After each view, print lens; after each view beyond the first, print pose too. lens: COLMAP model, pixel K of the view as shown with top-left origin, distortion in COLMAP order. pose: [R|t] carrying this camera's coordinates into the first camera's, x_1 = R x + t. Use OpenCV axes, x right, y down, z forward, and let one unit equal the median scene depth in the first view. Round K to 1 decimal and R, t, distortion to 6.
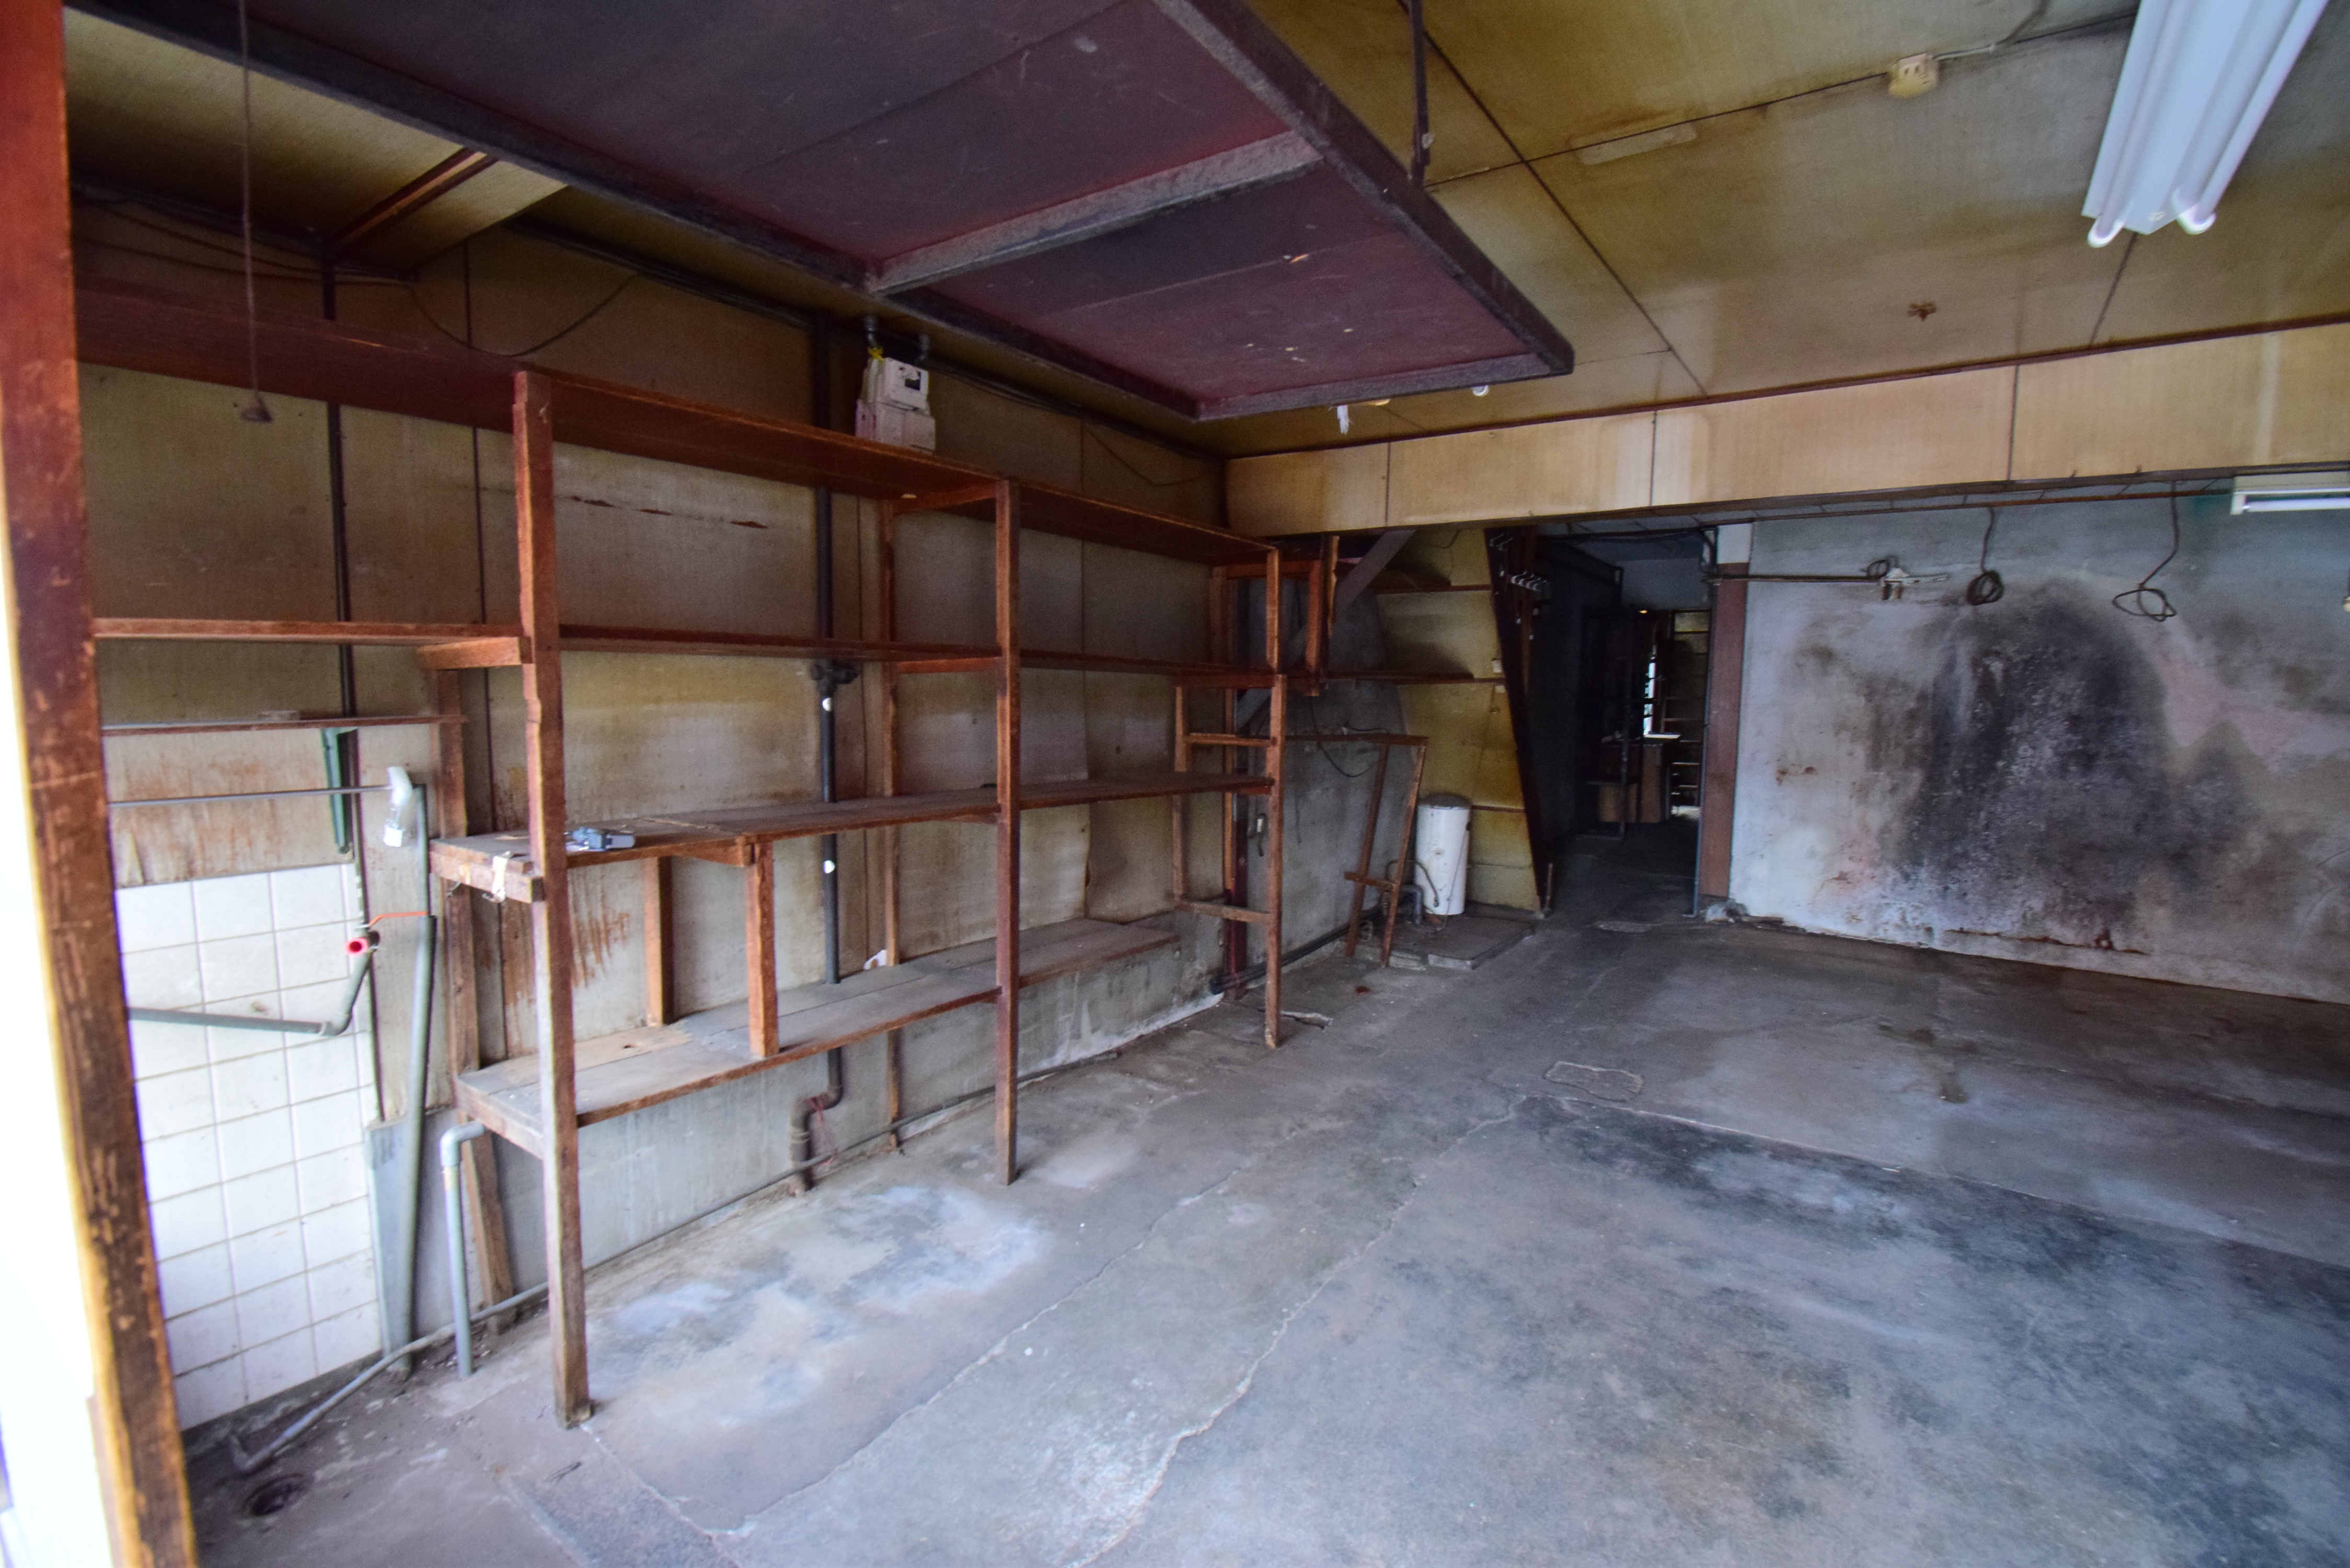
lens RADIAL K [[1043.8, 0, 1191.5], [0, 1043.8, 785.1], [0, 0, 1]] dist [0.019625, -0.026867]
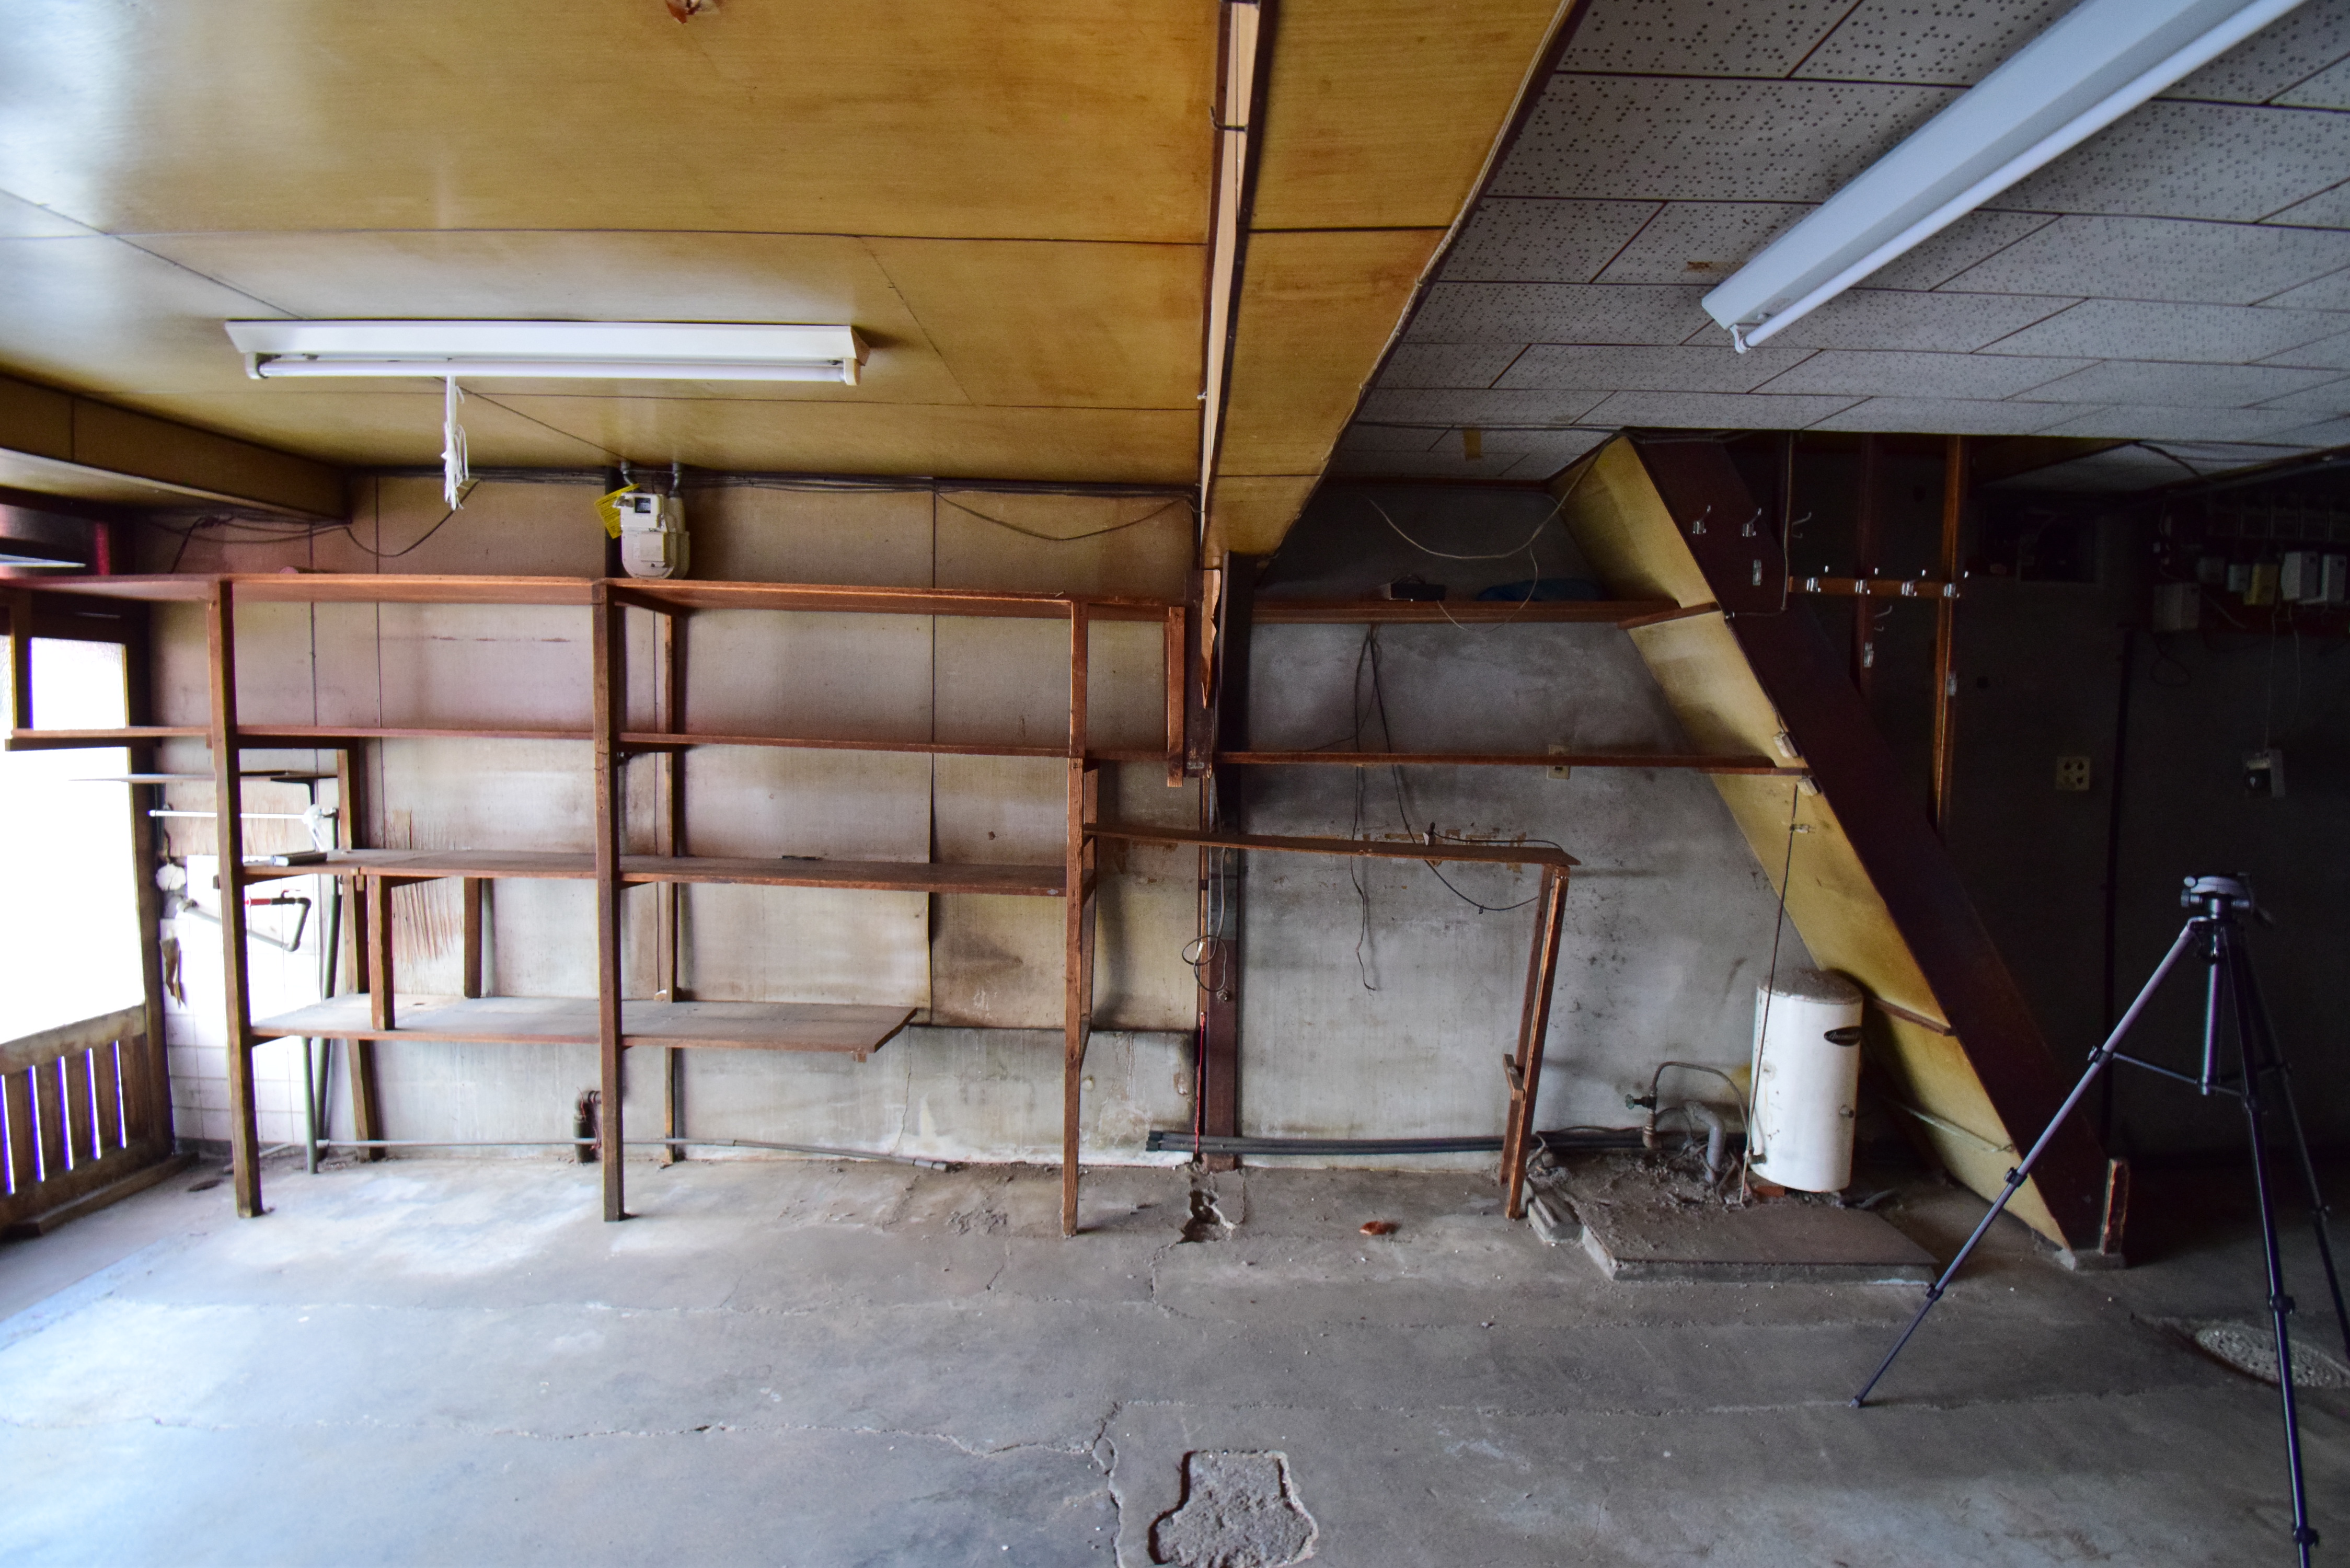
lens RADIAL K [[1043.8, 0, 1191.5], [0, 1043.8, 785.1], [0, 0, 1]] dist [0.019625, -0.026867]
pose [[0.575861, 0.045601, -0.816275, 1.021295], [-0.088272, 0.996074, -0.006628, -0.114644], [0.812768, 0.075871, 0.577626, 0.808095]]
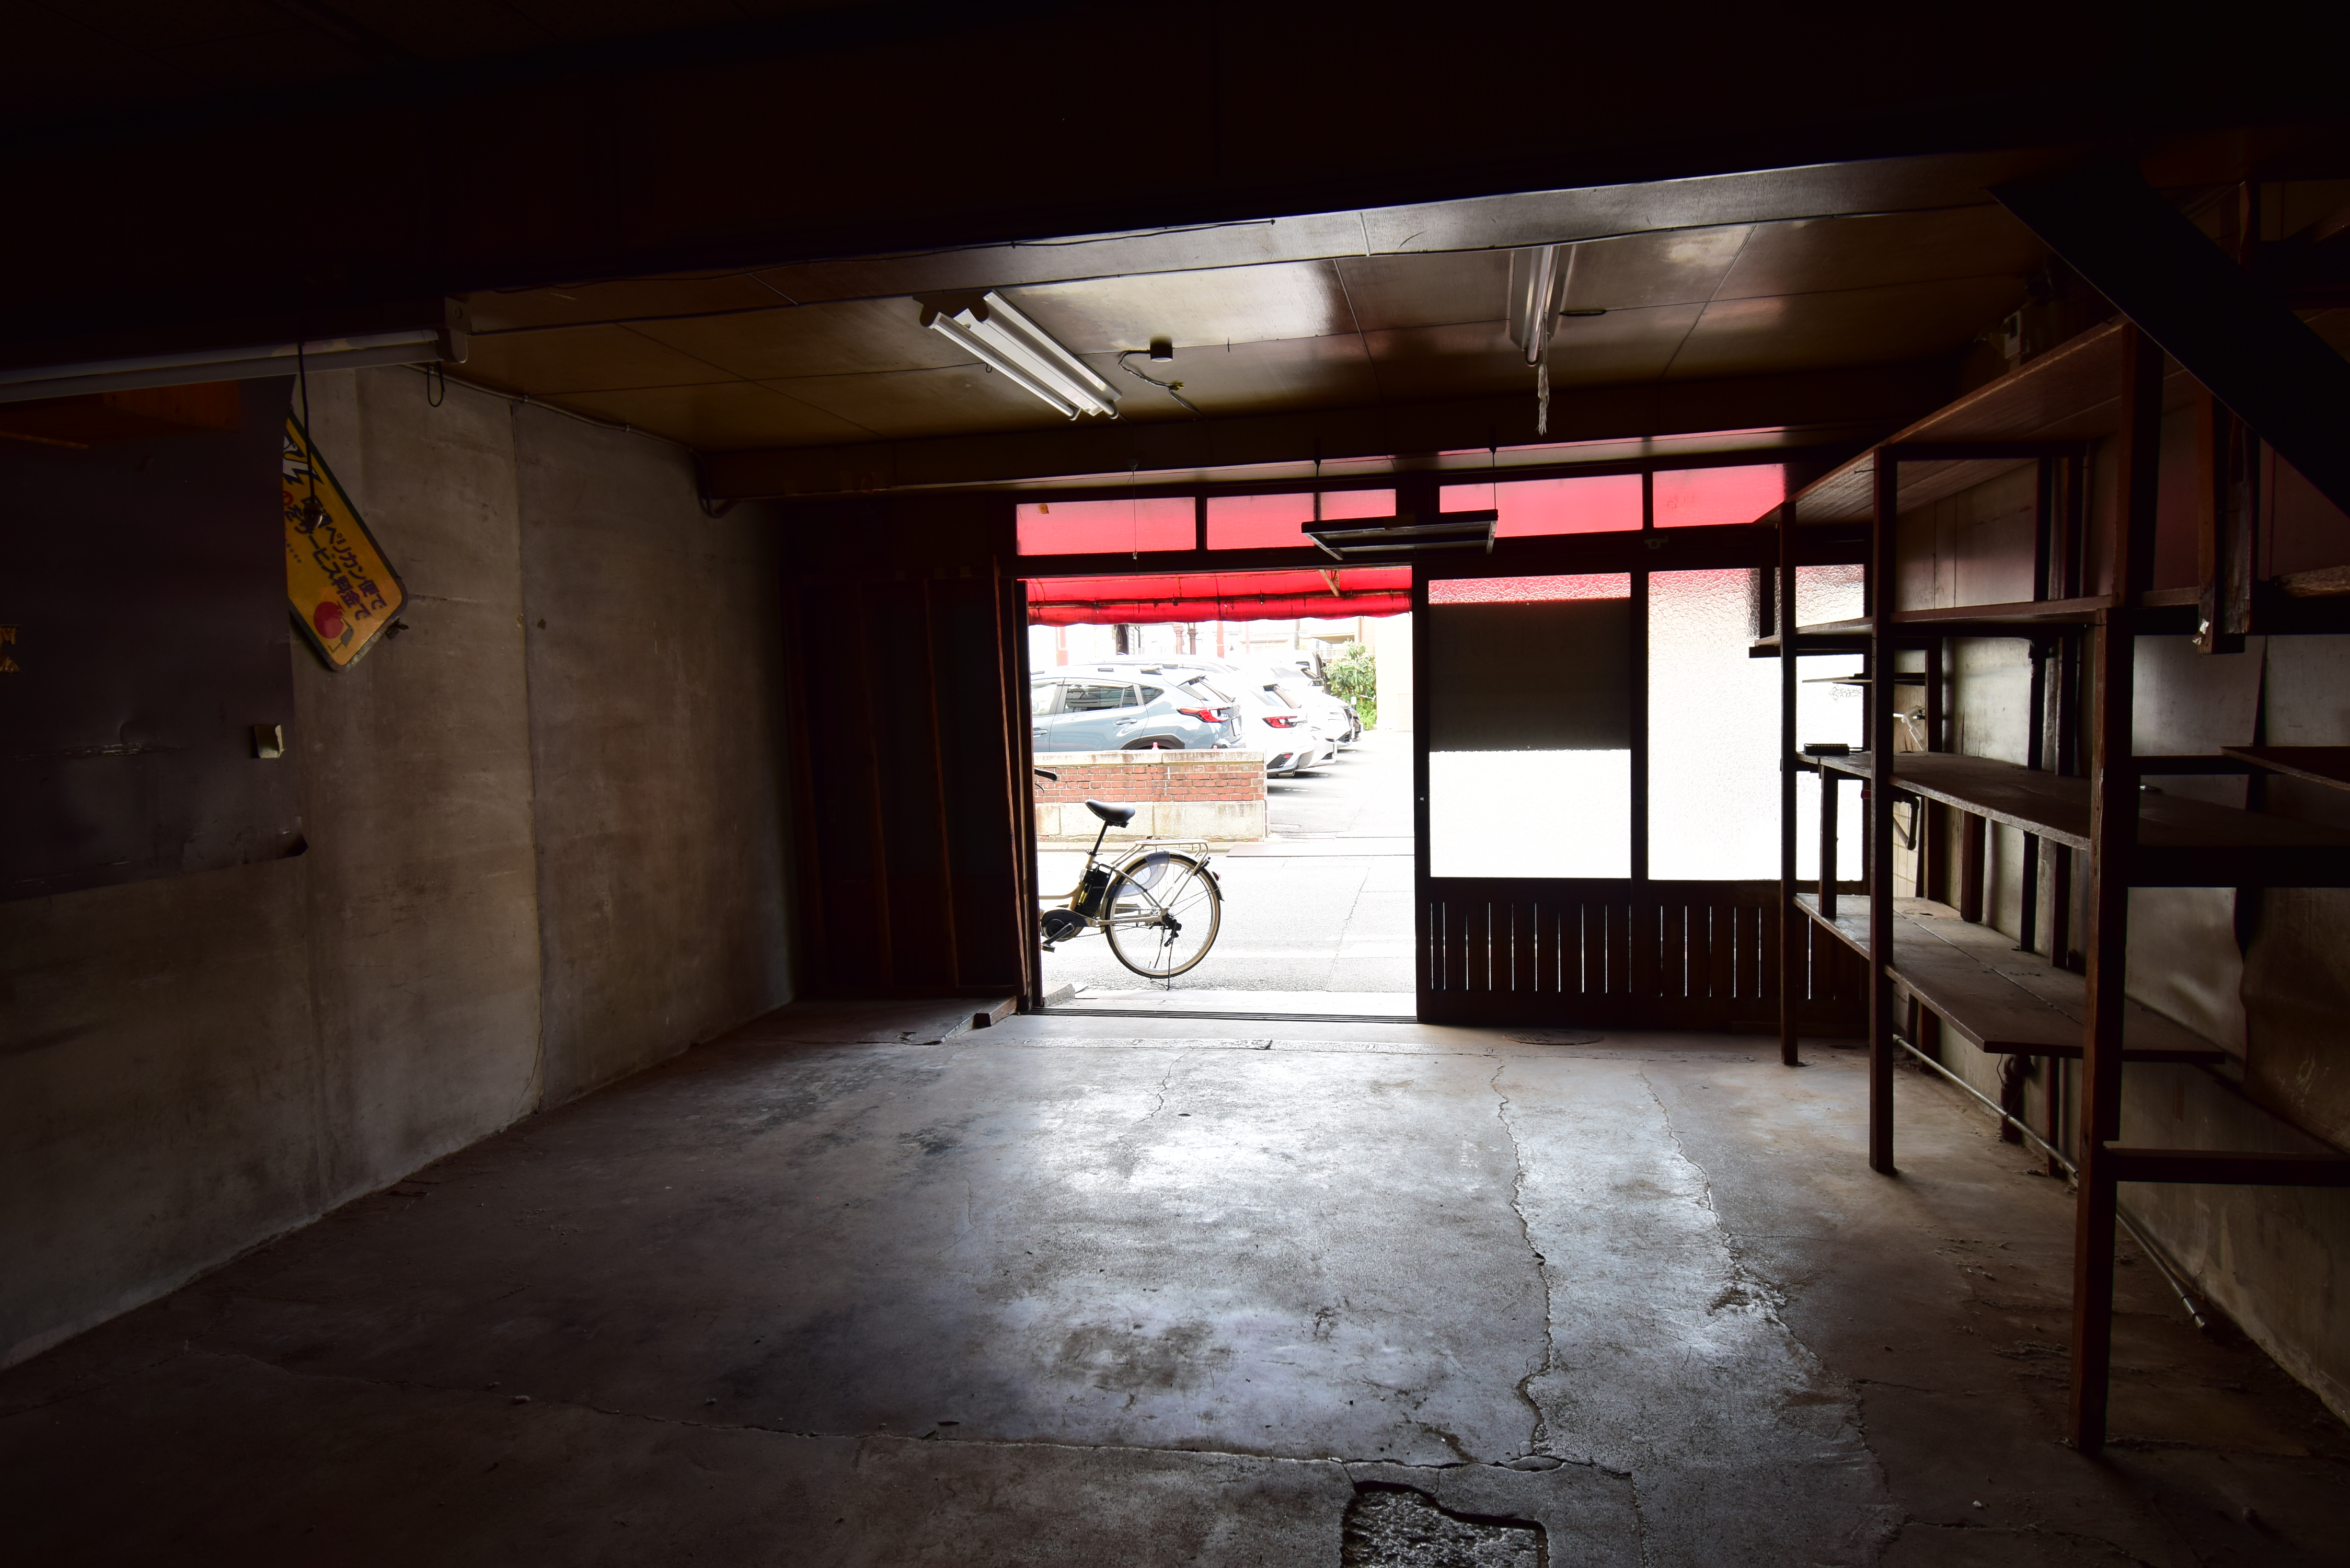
lens RADIAL K [[1387.7, 0, 1175.0], [0, 1387.7, 784.0], [0, 0, 1]] dist [0.001024, -0.000659]
pose [[-0.920288, 0.034212, -0.389744, 0.885786], [-0.028459, 0.987677, 0.153898, -0.143875], [0.390206, 0.152722, -0.907973, 1.810384]]
